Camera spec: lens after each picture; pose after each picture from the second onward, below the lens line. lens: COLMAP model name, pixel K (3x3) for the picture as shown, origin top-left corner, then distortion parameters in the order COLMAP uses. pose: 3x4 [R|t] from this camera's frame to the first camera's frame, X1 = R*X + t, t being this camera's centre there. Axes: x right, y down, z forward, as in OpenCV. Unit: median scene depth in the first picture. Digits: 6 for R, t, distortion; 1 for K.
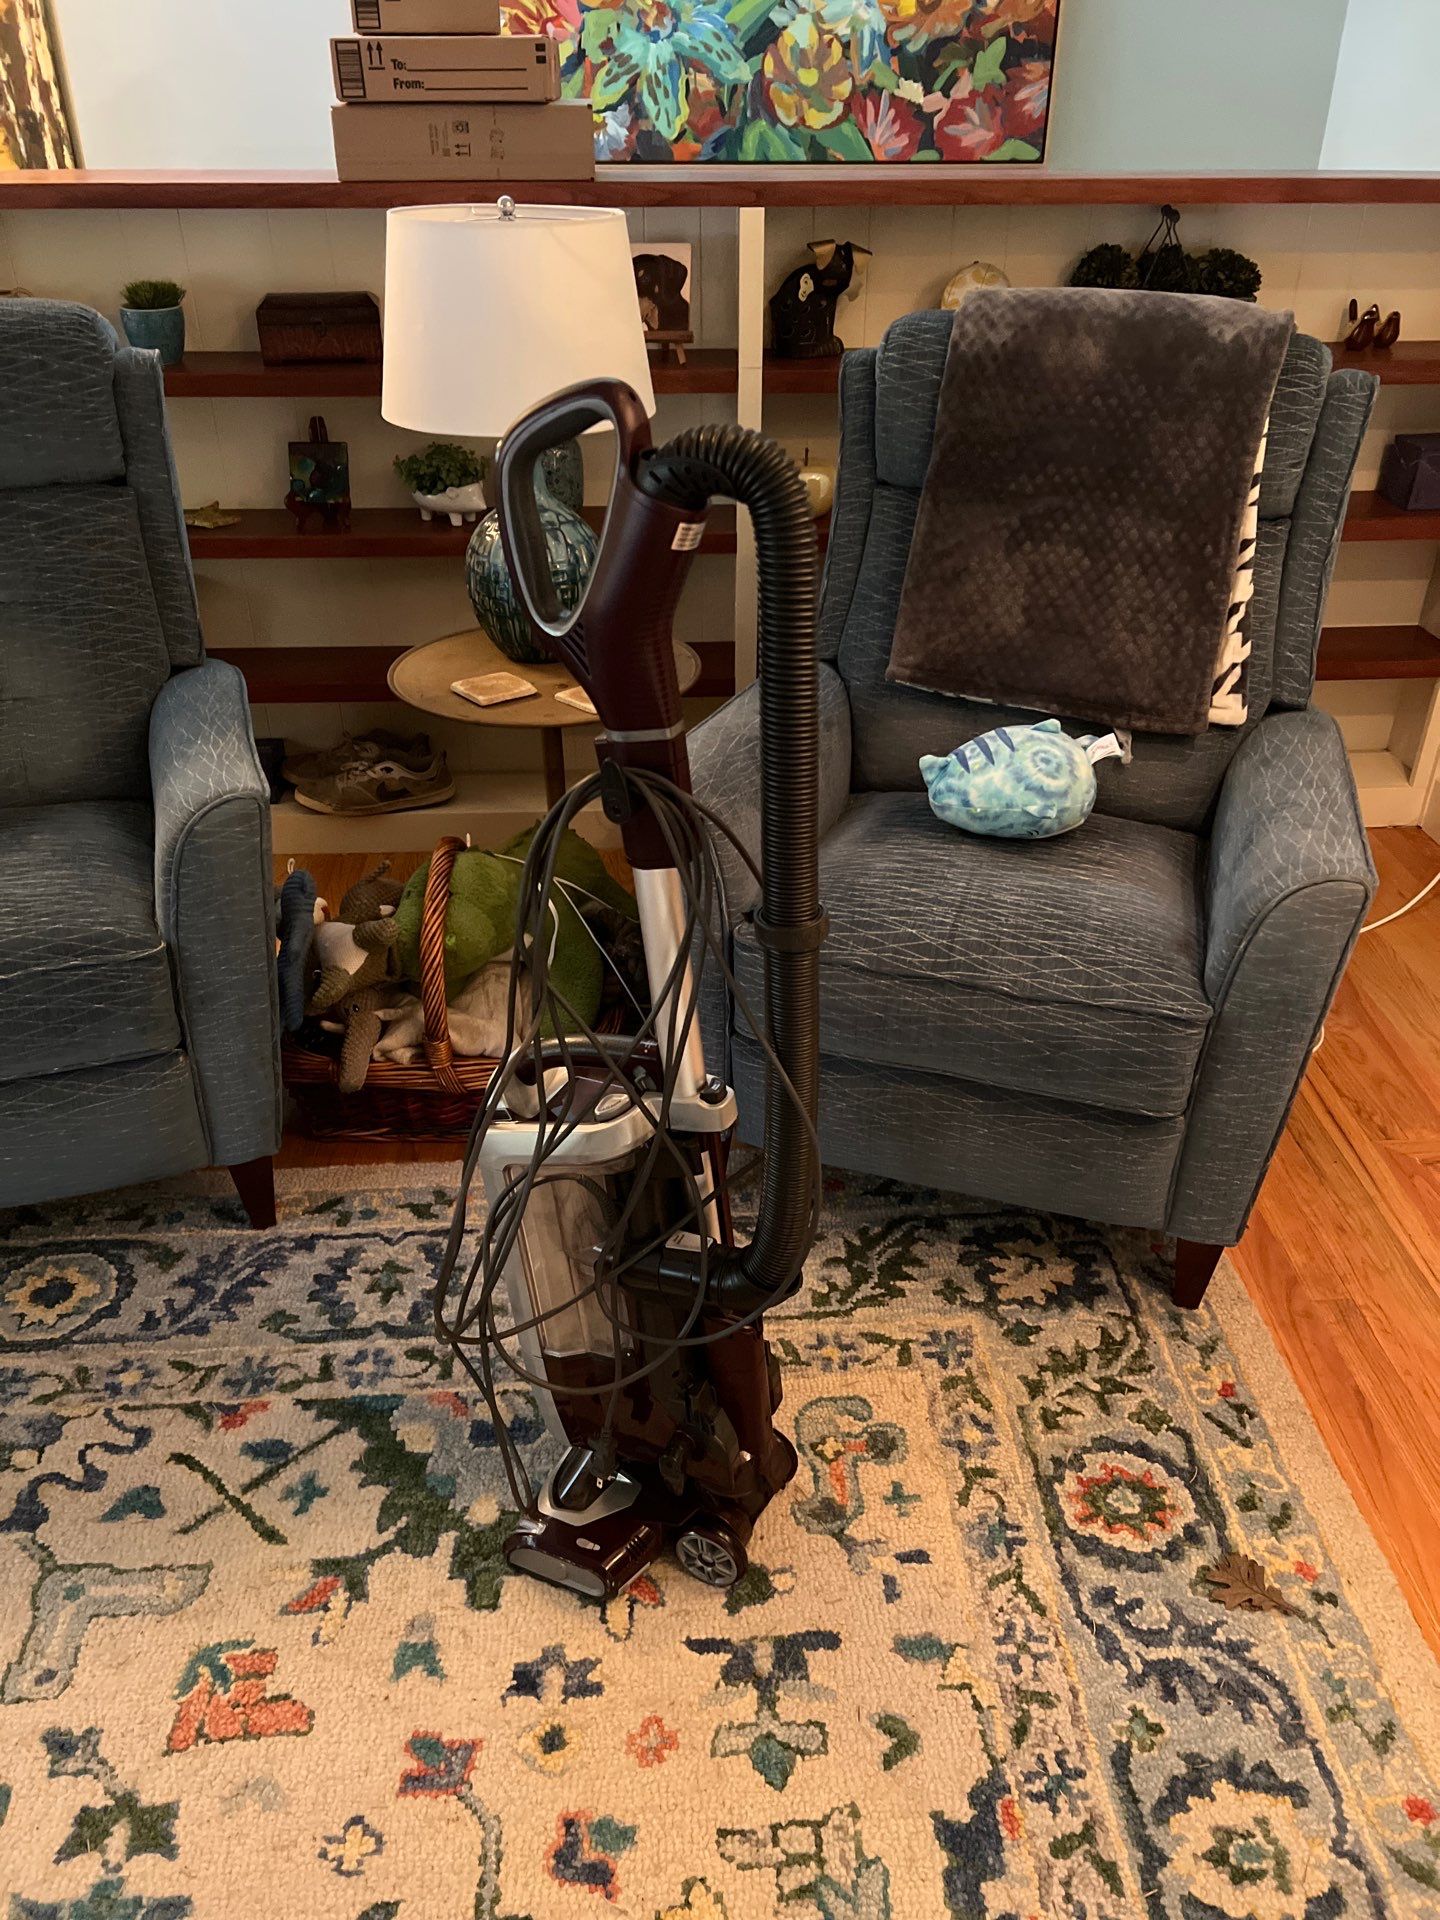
lens RADIAL K [[1459.0, 0, 724.1], [0, 1459.0, 967.5], [0, 0, 1]] dist [0.041730, -0.047102]
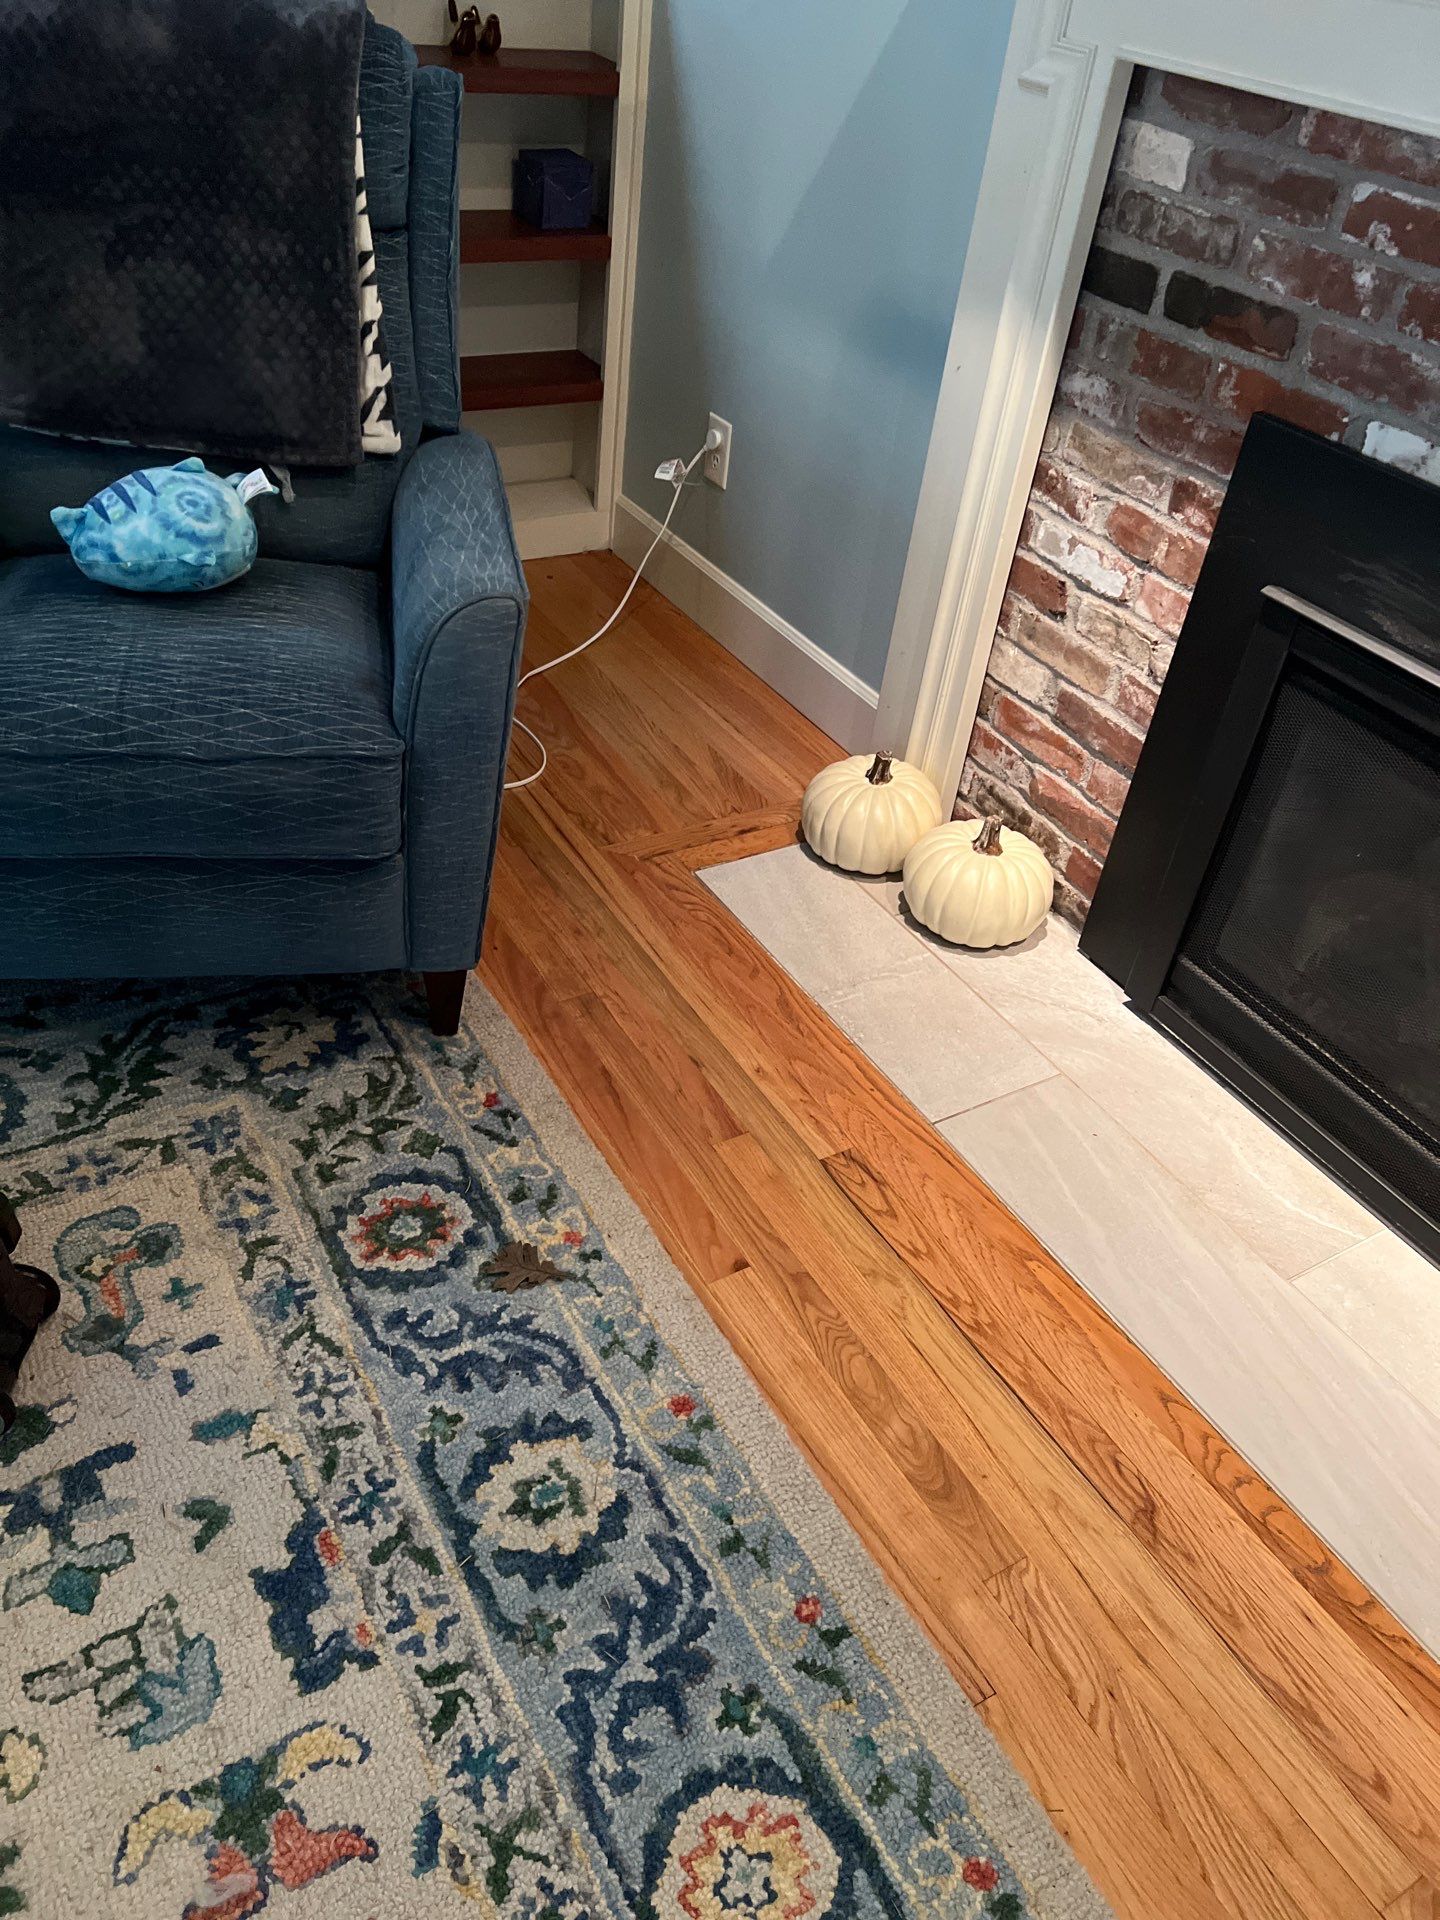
lens RADIAL K [[1459.0, 0, 715.2], [0, 1459.0, 945.4], [0, 0, 1]] dist [0.041730, -0.047102]
pose [[0.884612, -0.207025, 0.417854, 0.072400], [0.147086, 0.974183, 0.171271, 0.023006], [-0.442524, -0.090048, 0.892224, -0.002477]]
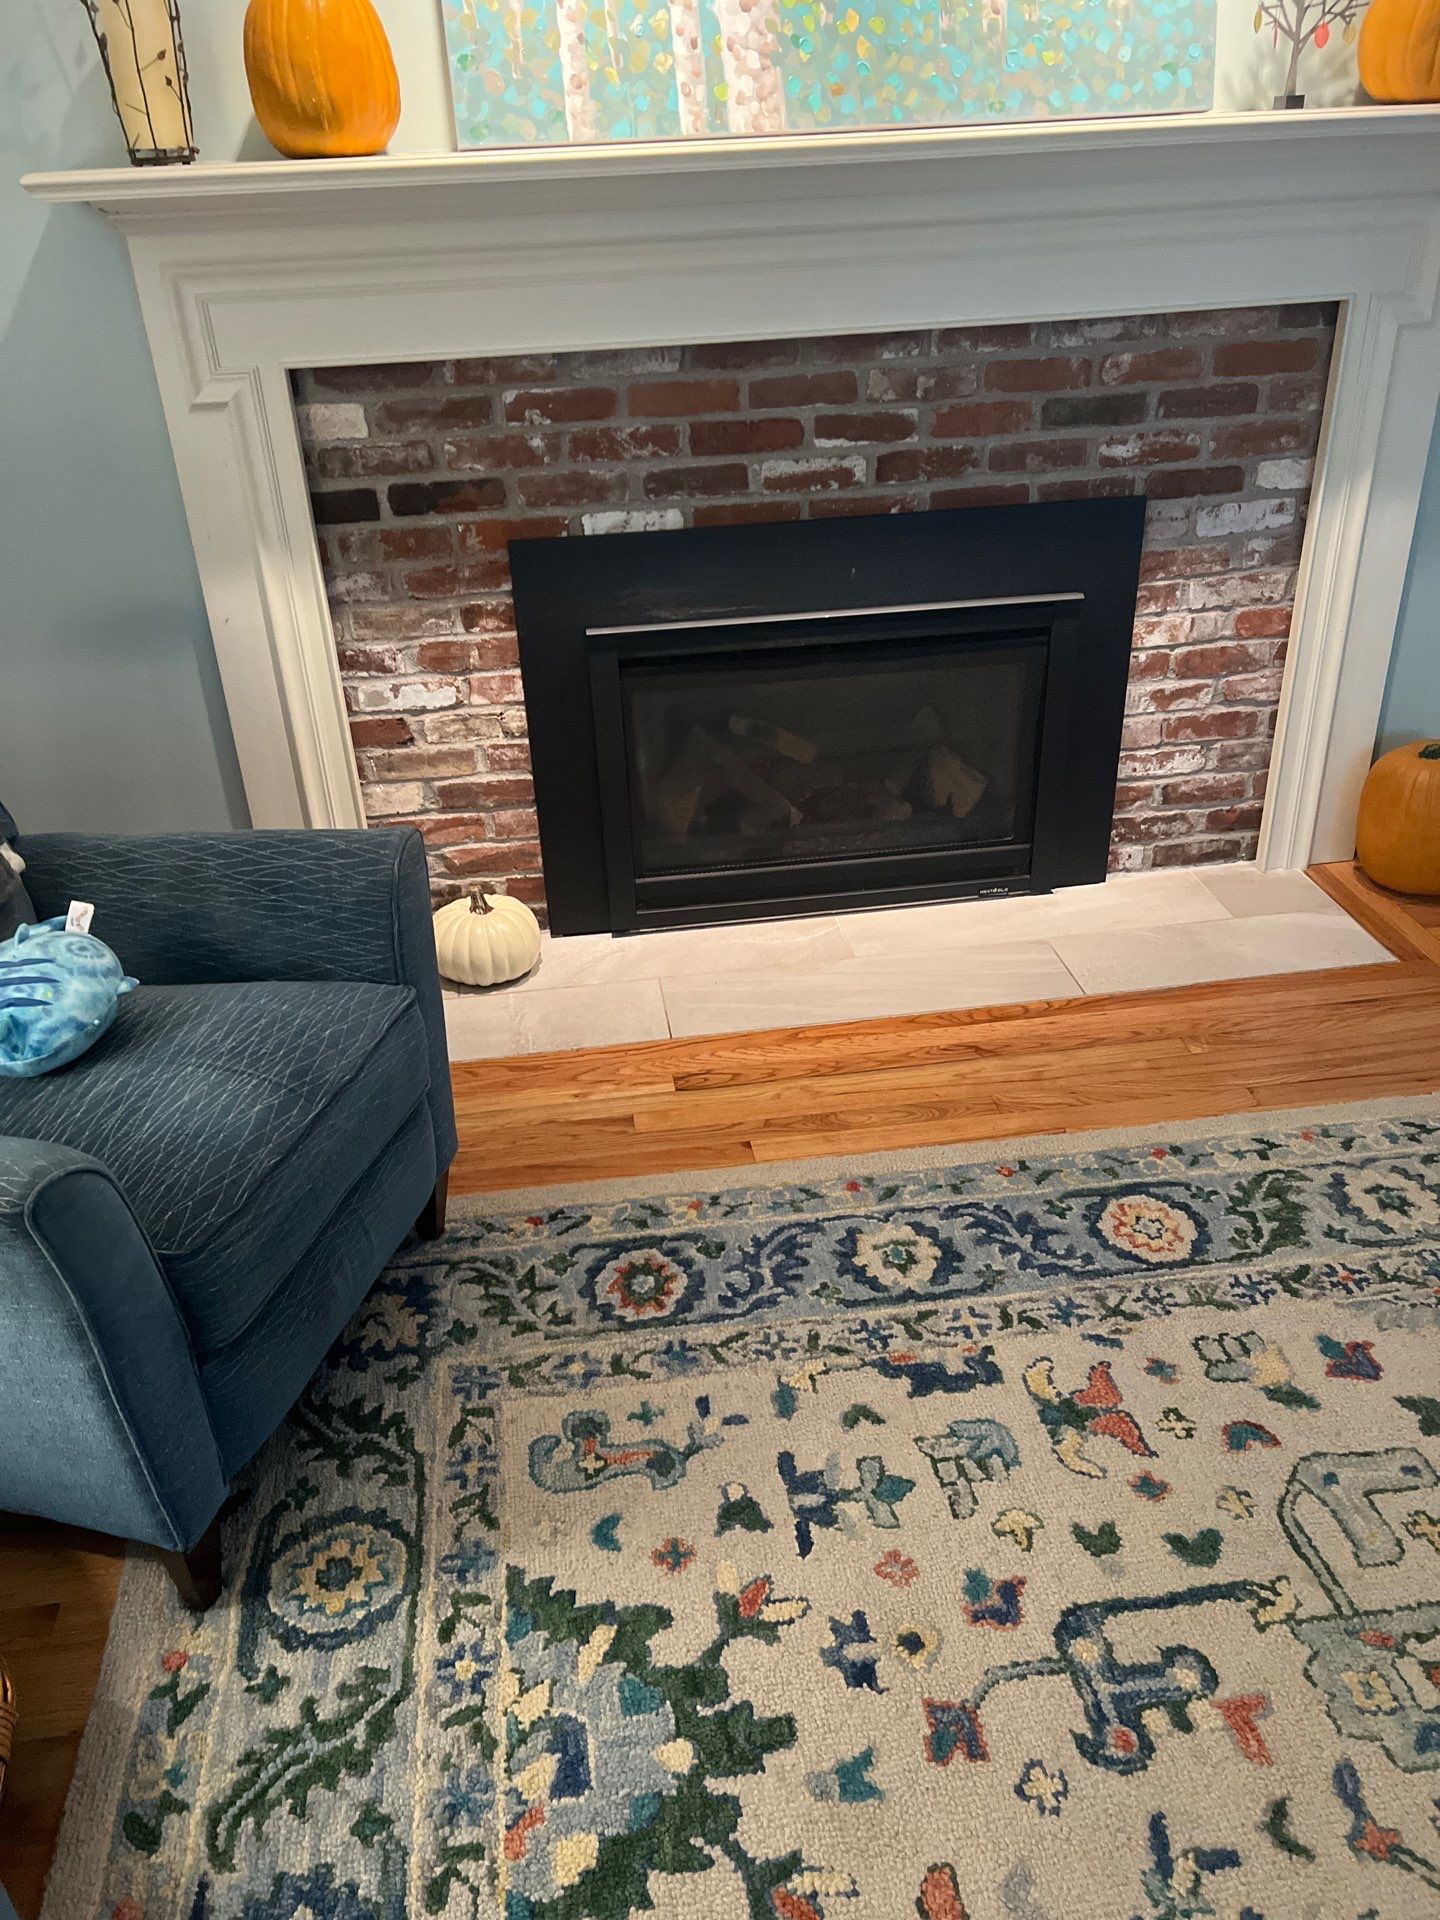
lens RADIAL K [[1459.0, 0, 722.1], [0, 1459.0, 961.0], [0, 0, 1]] dist [0.041730, -0.047102]
pose [[-0.081024, -0.473185, 0.877229, -0.709845], [0.544406, 0.716228, 0.436623, -0.356470], [-0.834899, 0.512946, 0.199573, 0.520682]]
